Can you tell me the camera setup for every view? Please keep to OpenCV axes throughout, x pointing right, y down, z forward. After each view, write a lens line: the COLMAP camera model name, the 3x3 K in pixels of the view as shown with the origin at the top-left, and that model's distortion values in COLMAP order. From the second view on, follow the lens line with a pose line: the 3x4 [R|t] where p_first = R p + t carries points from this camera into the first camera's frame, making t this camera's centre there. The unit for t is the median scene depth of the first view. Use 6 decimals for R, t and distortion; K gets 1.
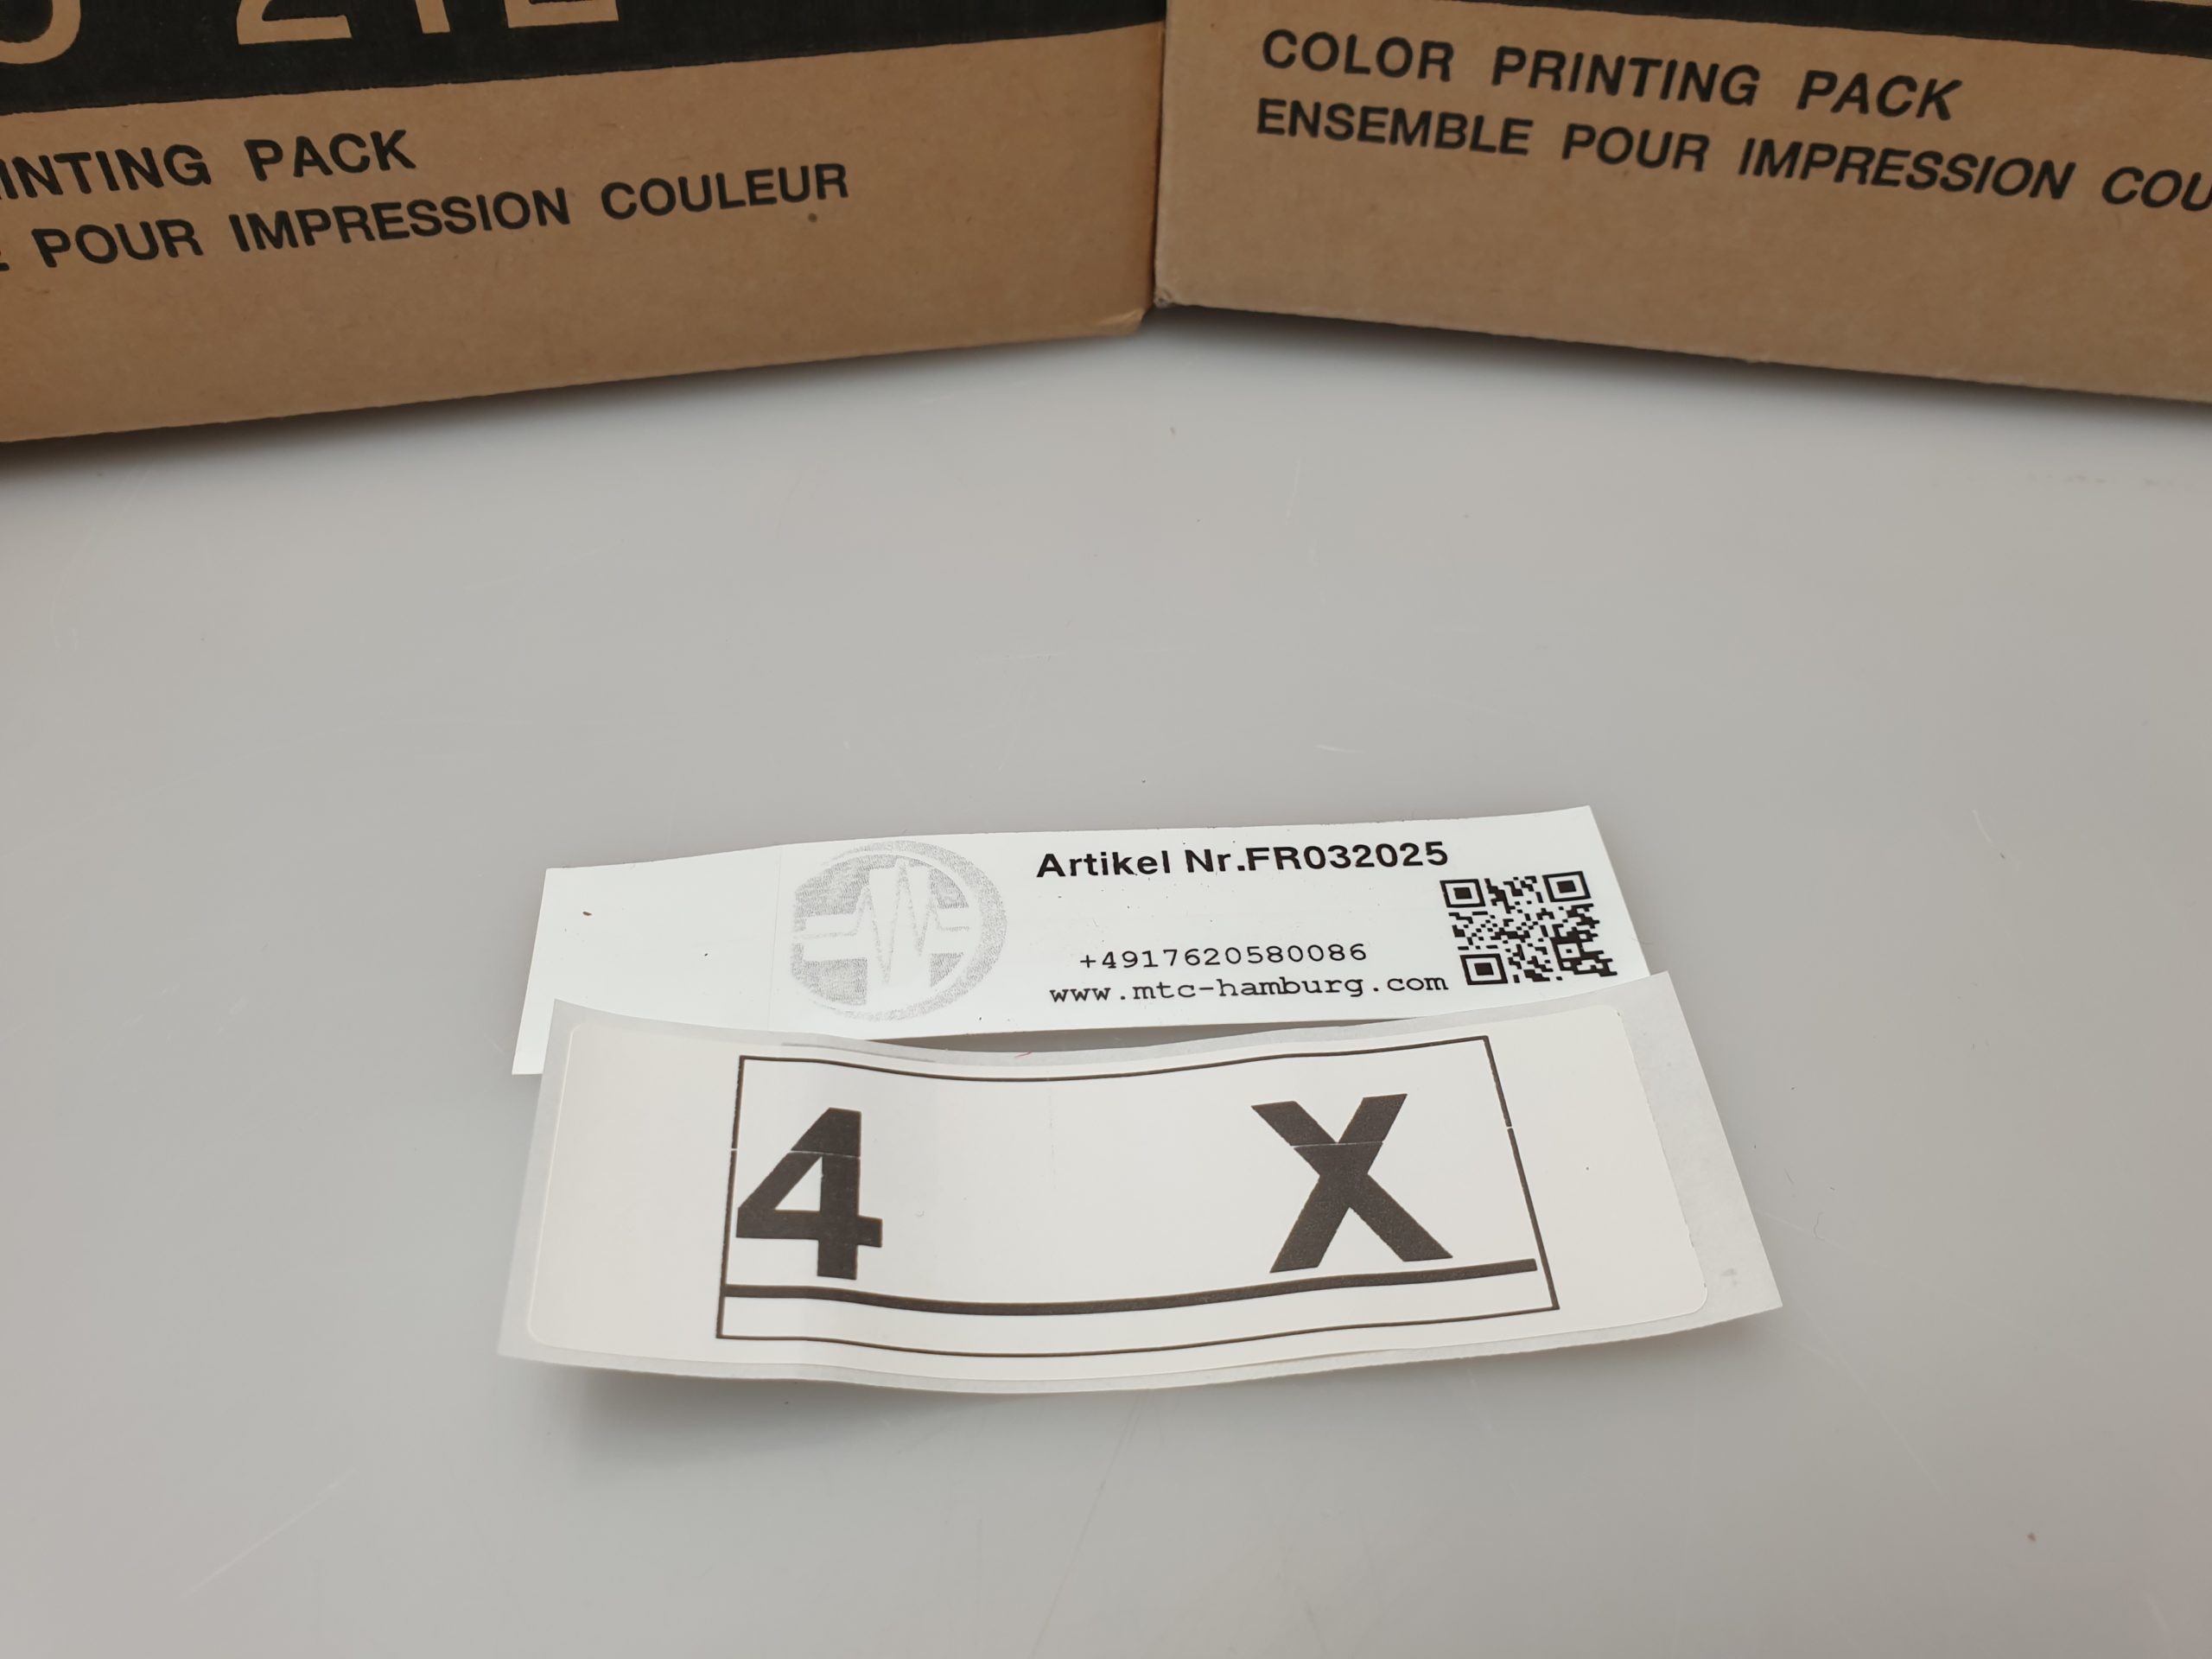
lens RADIAL K [[1792.1, 0, 1108.2], [0, 1792.1, 827.6], [0, 0, 1]] dist [-0.005748, 0.013577]
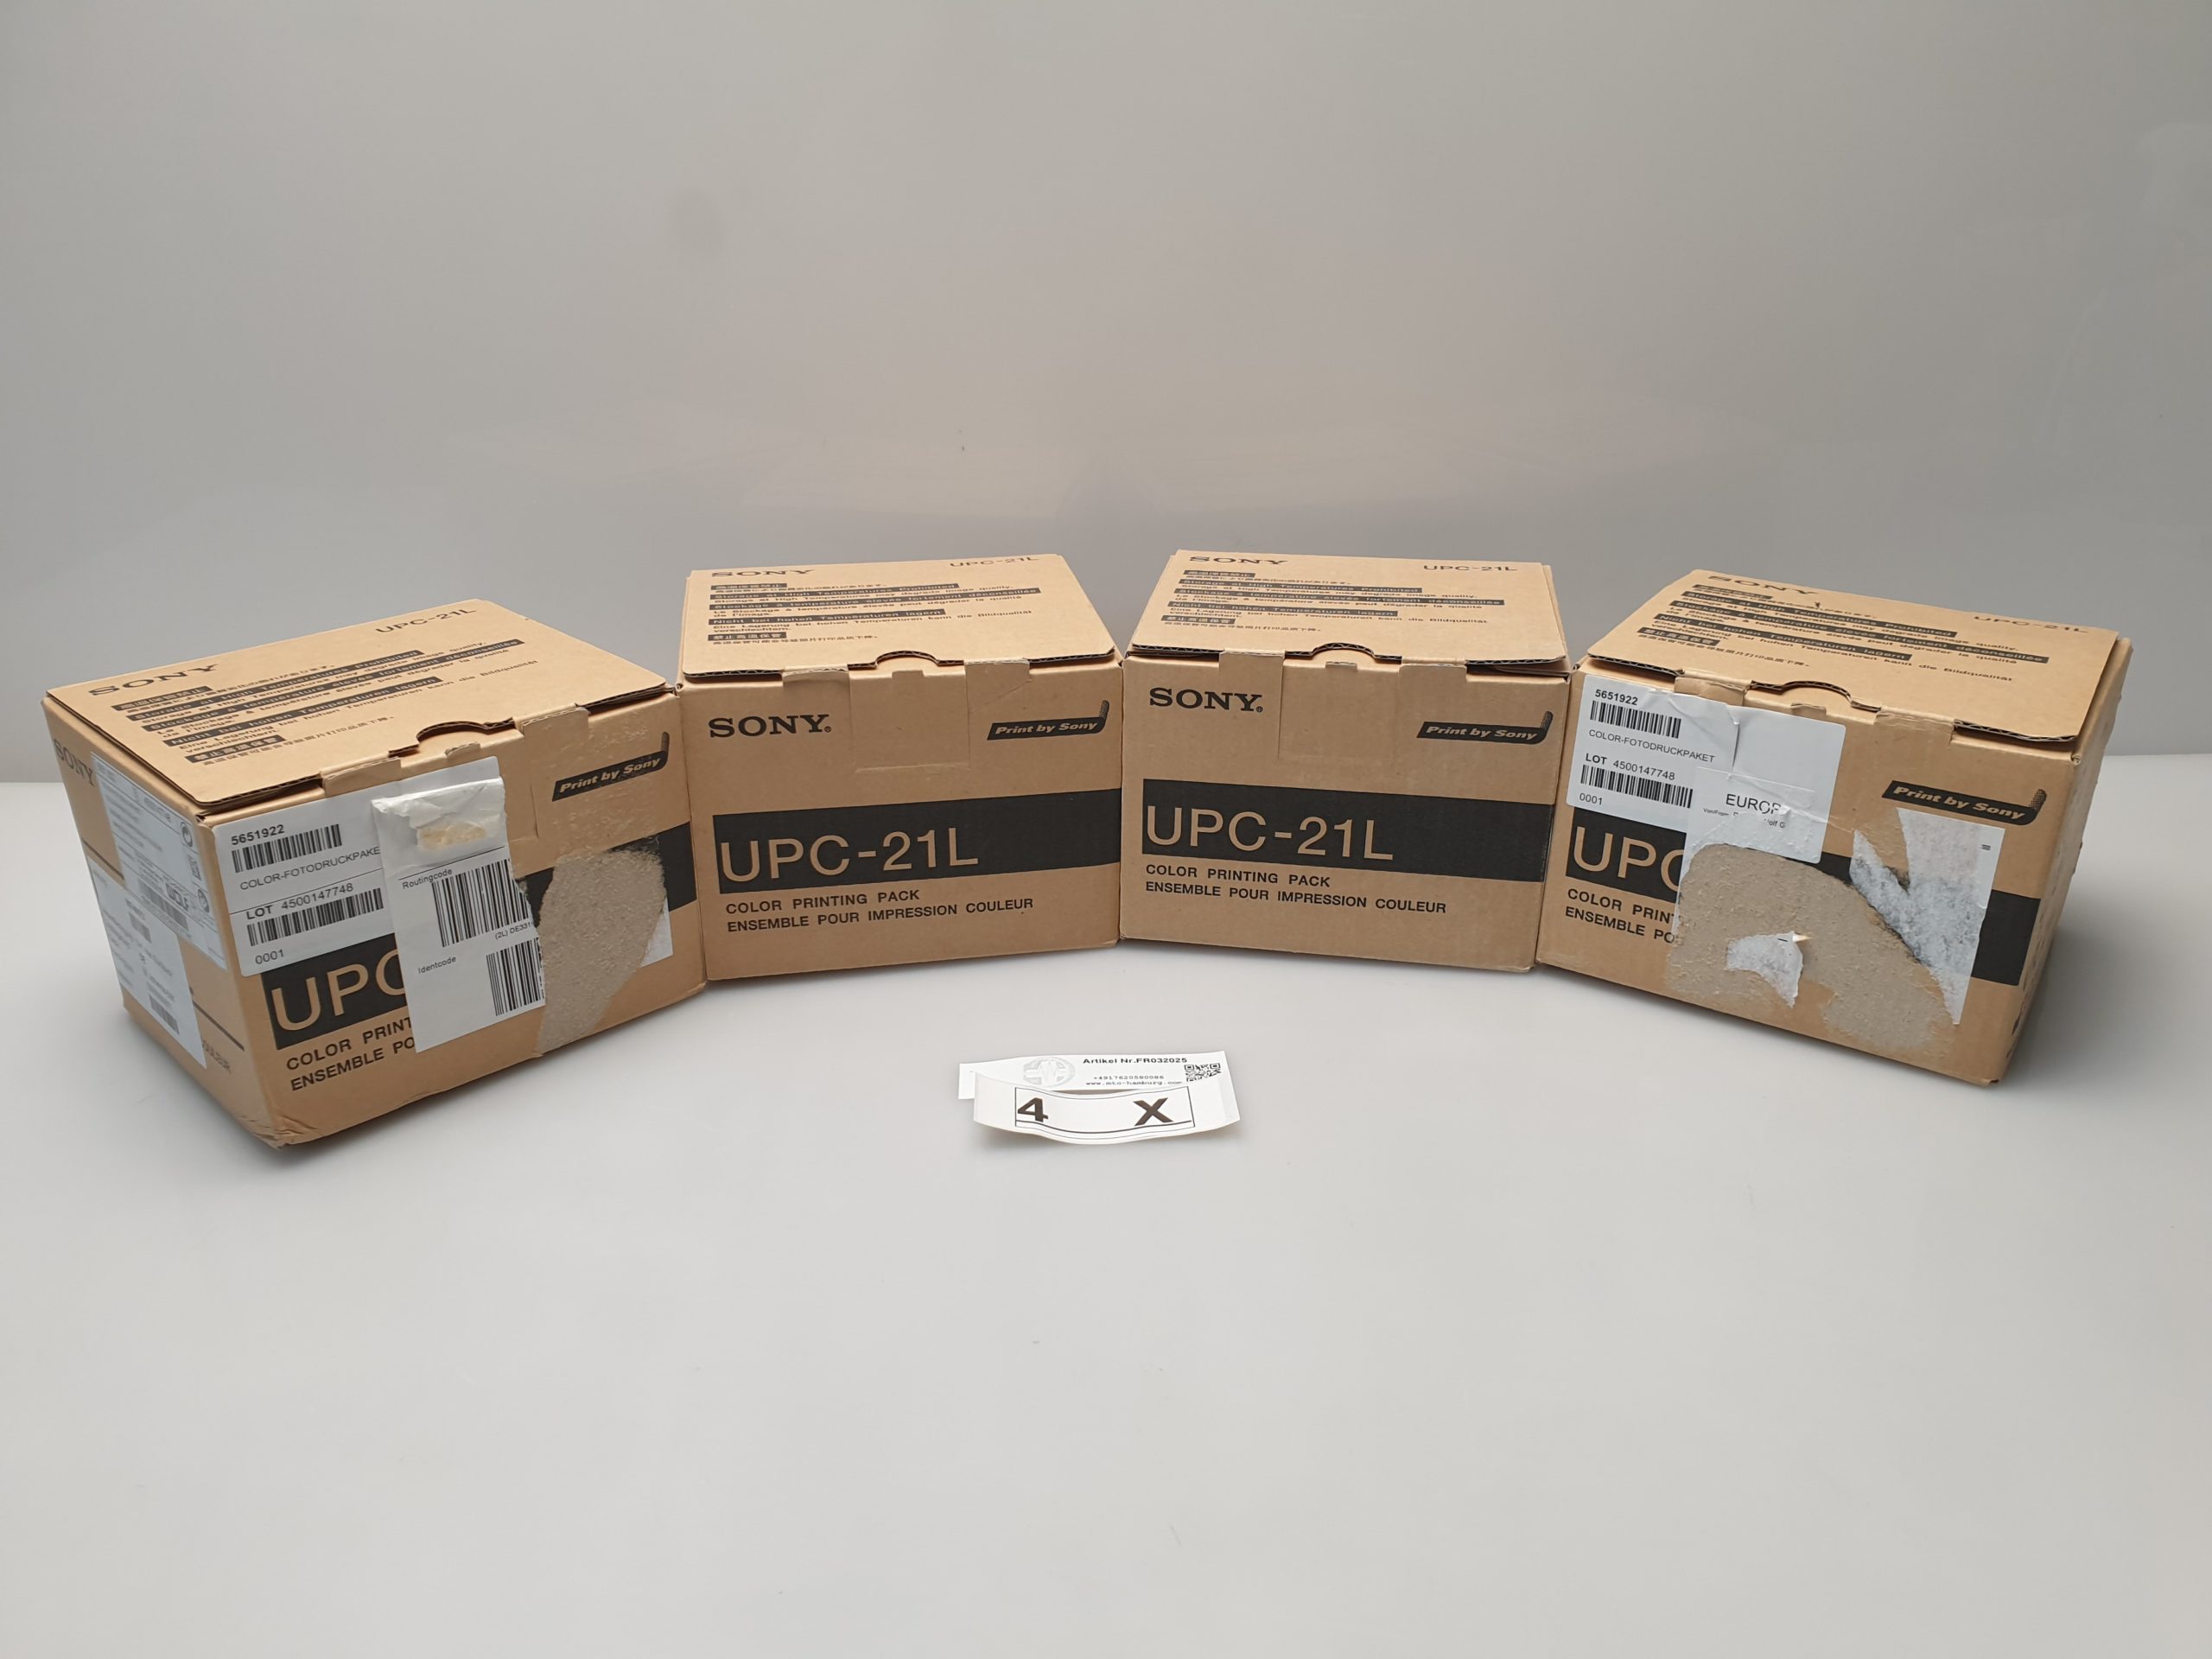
lens RADIAL K [[1792.1, 0, 1106.1], [0, 1792.1, 831.9], [0, 0, 1]] dist [-0.005748, 0.013577]
pose [[0.999662, -0.002497, -0.025887, 0.102425], [-0.007841, 0.920131, -0.391533, 0.985153], [0.024797, 0.391604, 0.919800, -2.542437]]
